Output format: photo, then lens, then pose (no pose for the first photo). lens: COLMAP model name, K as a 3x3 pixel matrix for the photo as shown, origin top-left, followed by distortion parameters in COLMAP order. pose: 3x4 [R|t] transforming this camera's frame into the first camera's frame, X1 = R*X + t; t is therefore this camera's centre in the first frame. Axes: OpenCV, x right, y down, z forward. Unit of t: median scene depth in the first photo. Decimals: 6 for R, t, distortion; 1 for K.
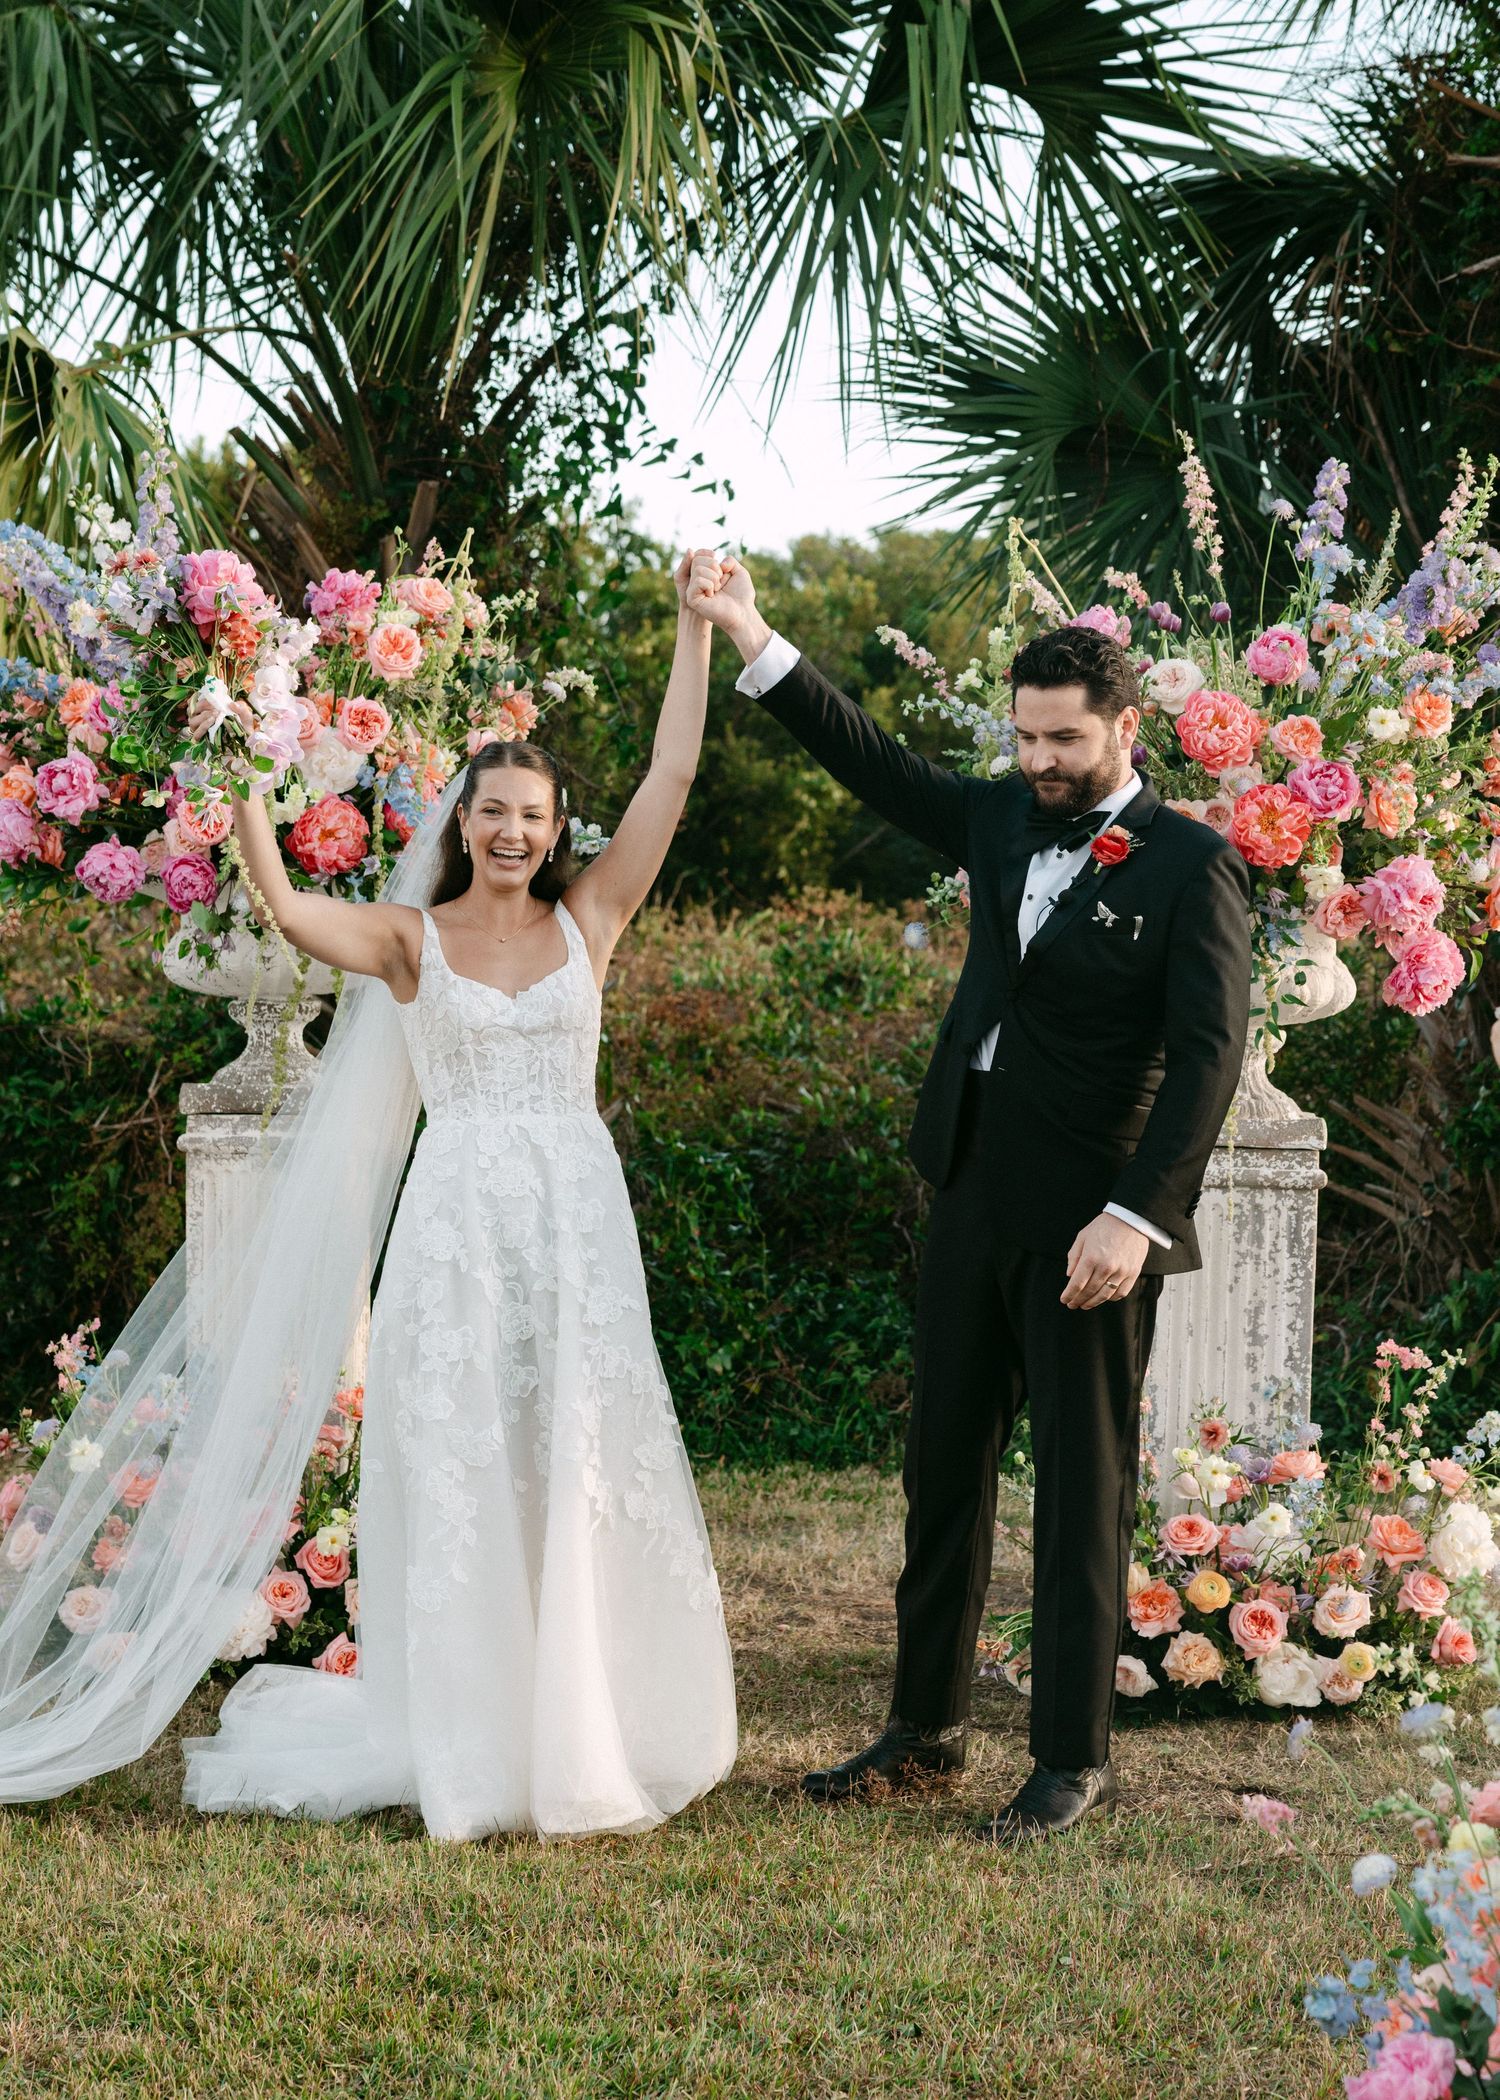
lens RADIAL K [[4585.5, 0, 752.4], [0, 4585.5, 961.5], [0, 0, 1]] dist [-0.011161, -0.118076]
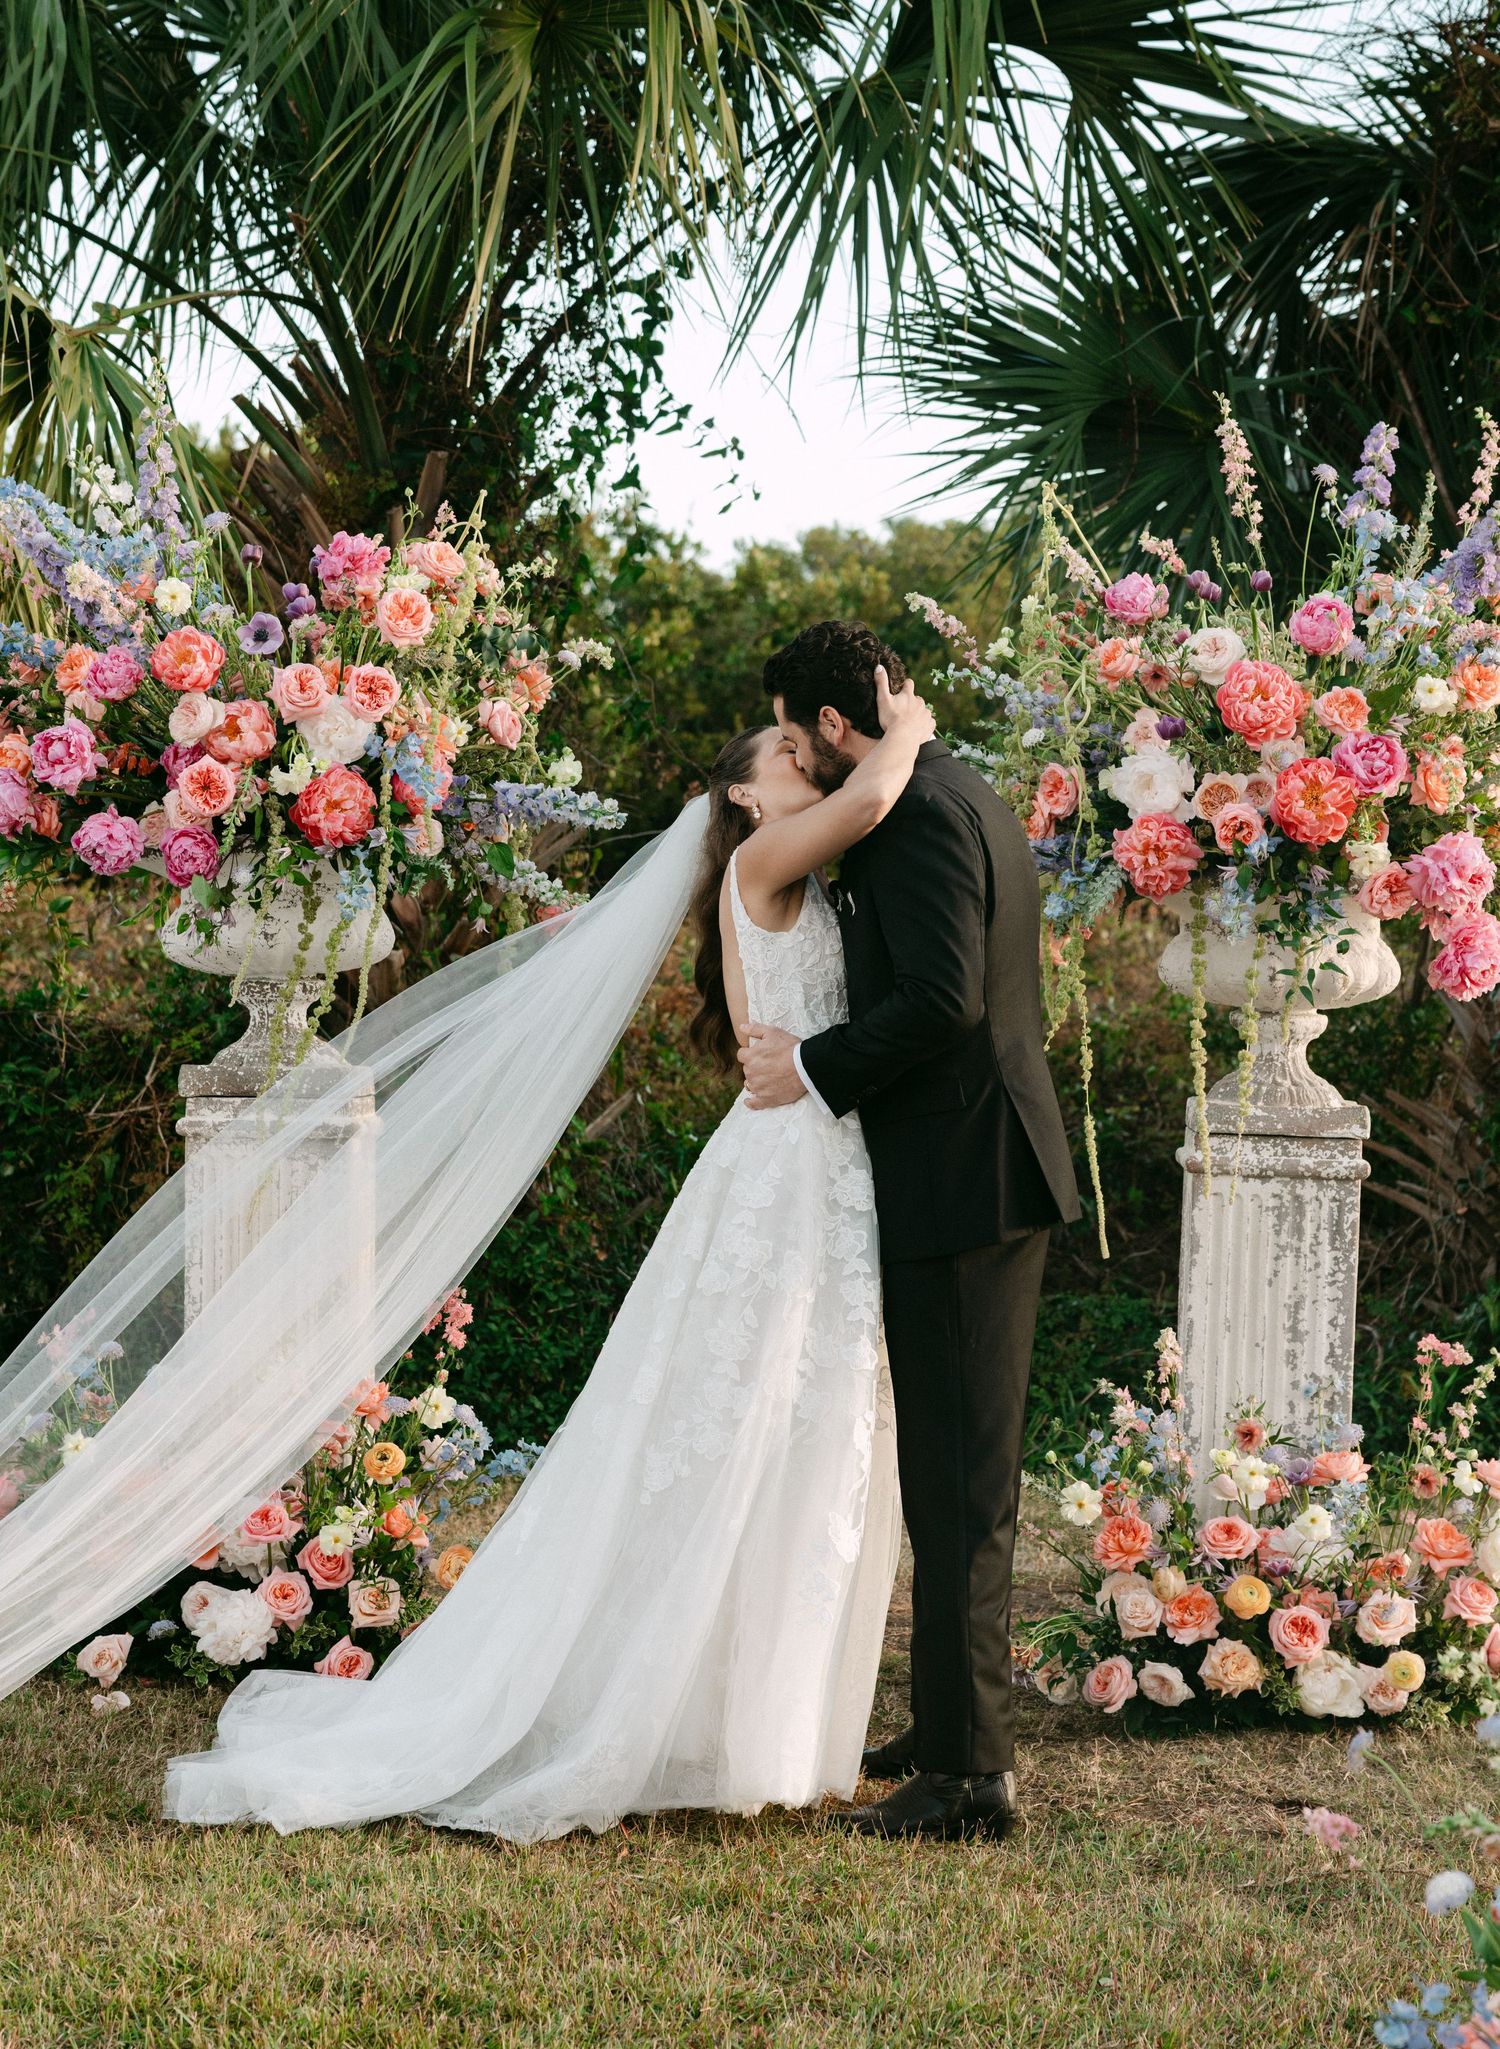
lens RADIAL K [[4641.0, 0, 757.2], [0, 4641.0, 928.6], [0, 0, 1]] dist [-0.025904, -0.160468]
pose [[0.999991, 0.004350, 0.000266, -0.003887], [-0.004348, 0.999961, -0.007645, 0.004976], [-0.000299, 0.007643, 0.999971, 0.025847]]
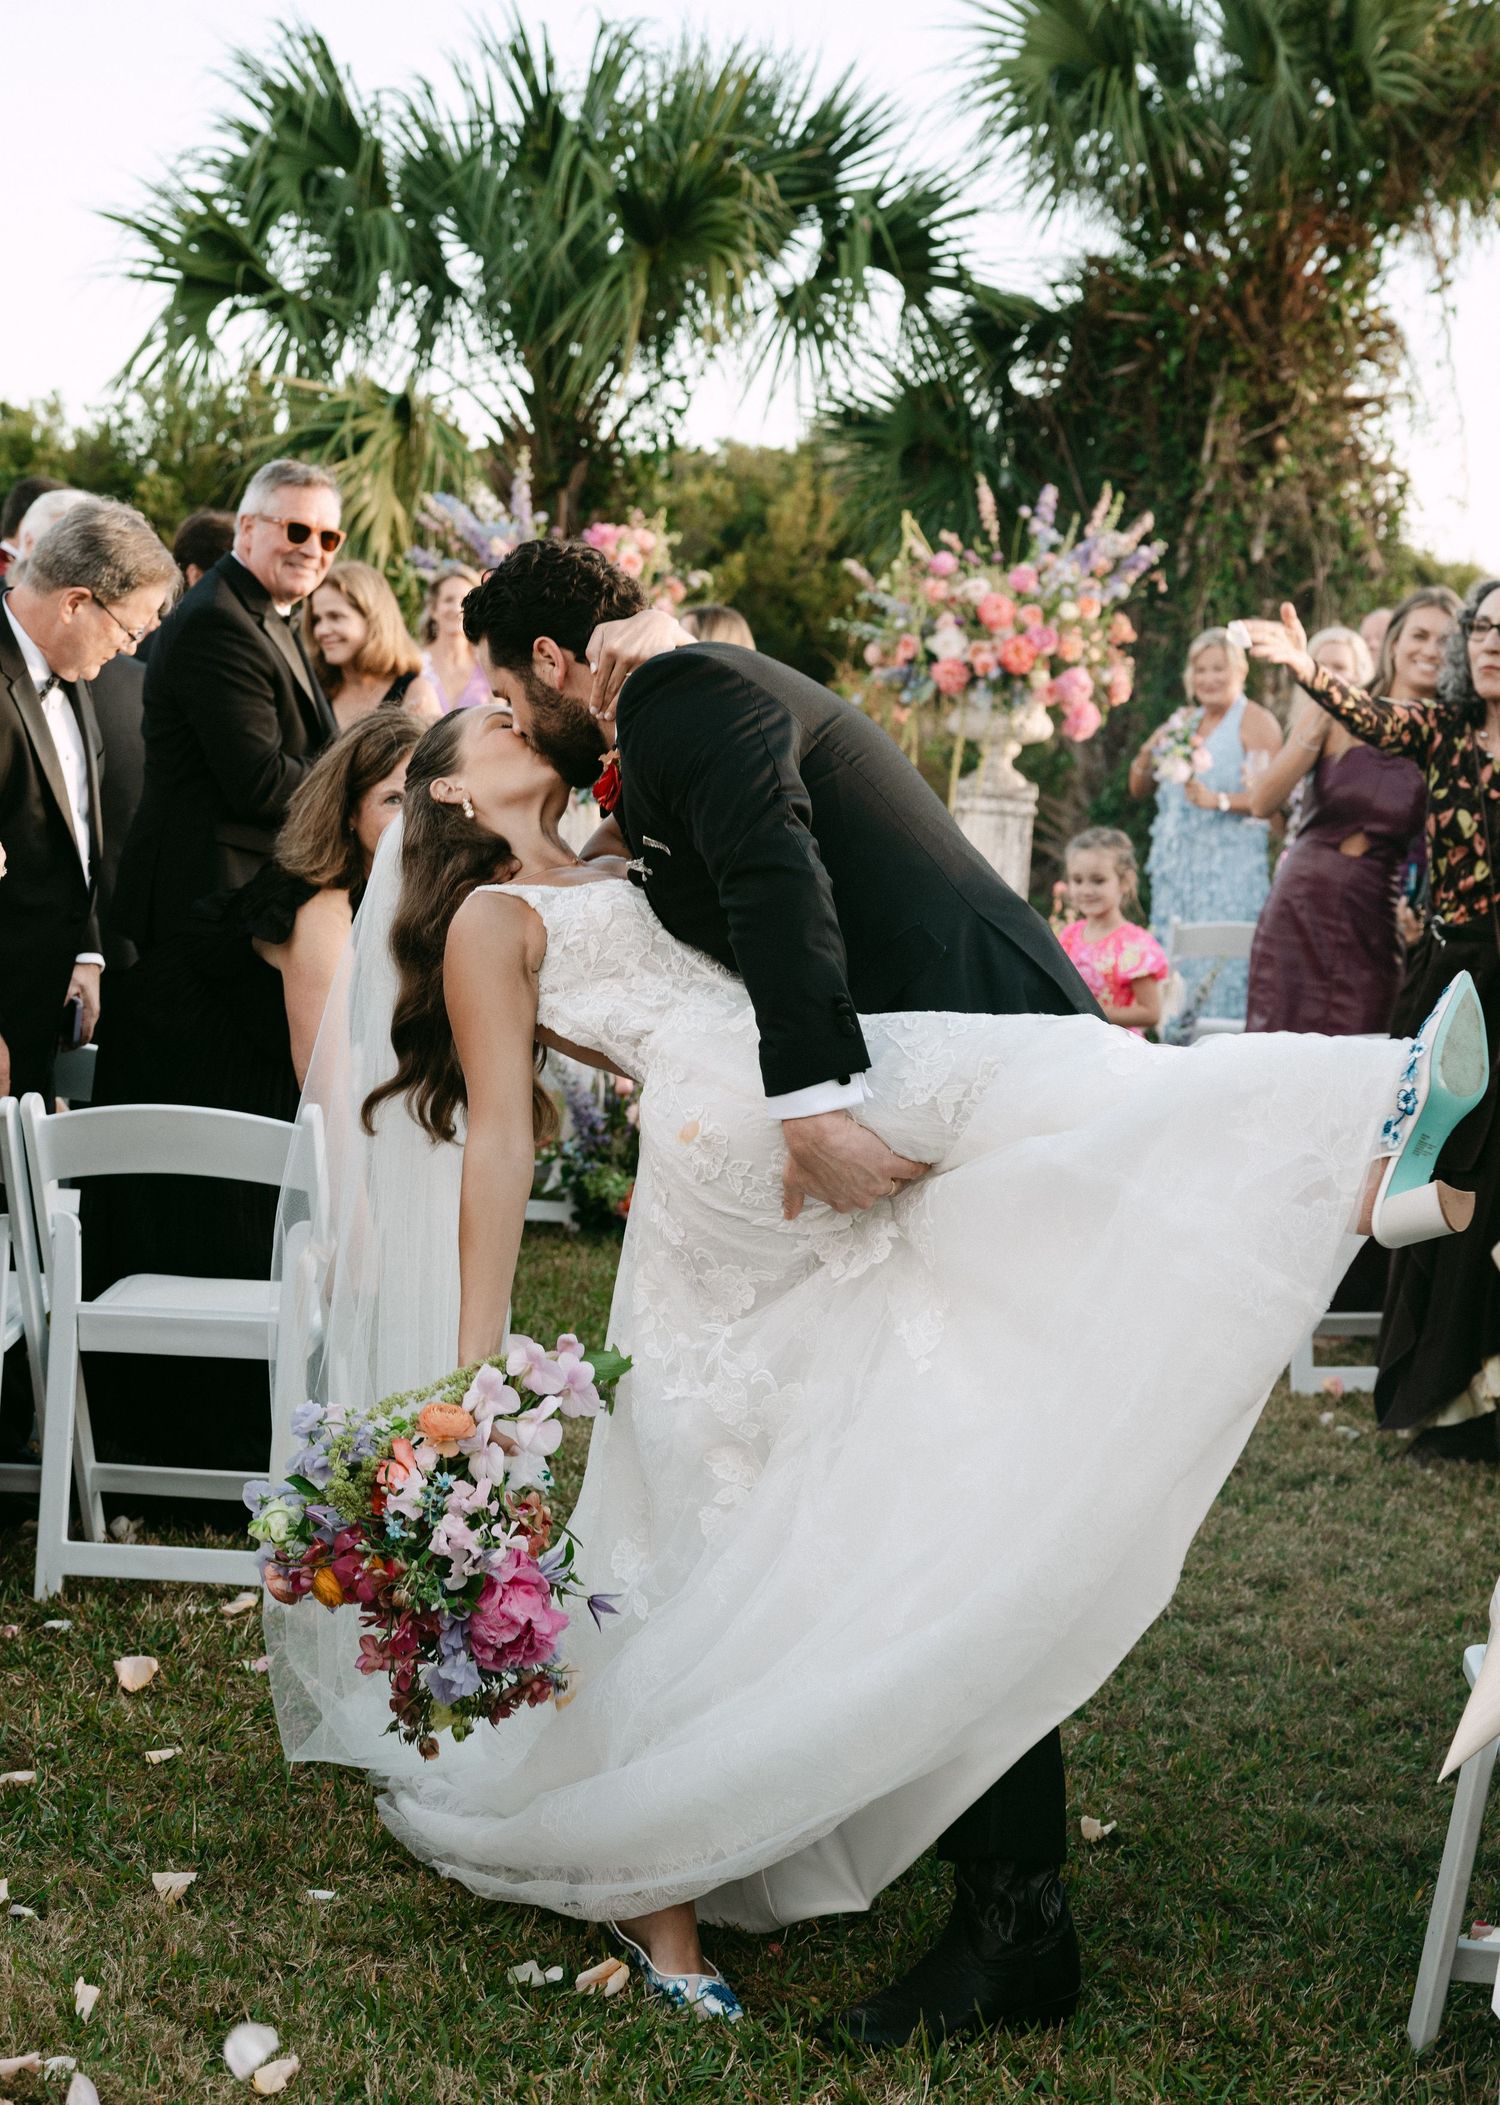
lens RADIAL K [[3522.3, 0, 631.6], [0, 3522.3, 986.8], [0, 0, 1]] dist [-0.081172, -0.106906]
pose [[0.999336, 0.028007, 0.023287, -0.111427], [-0.029575, 0.997111, 0.069958, 0.018122], [-0.021260, -0.070600, 0.997278, -0.728845]]
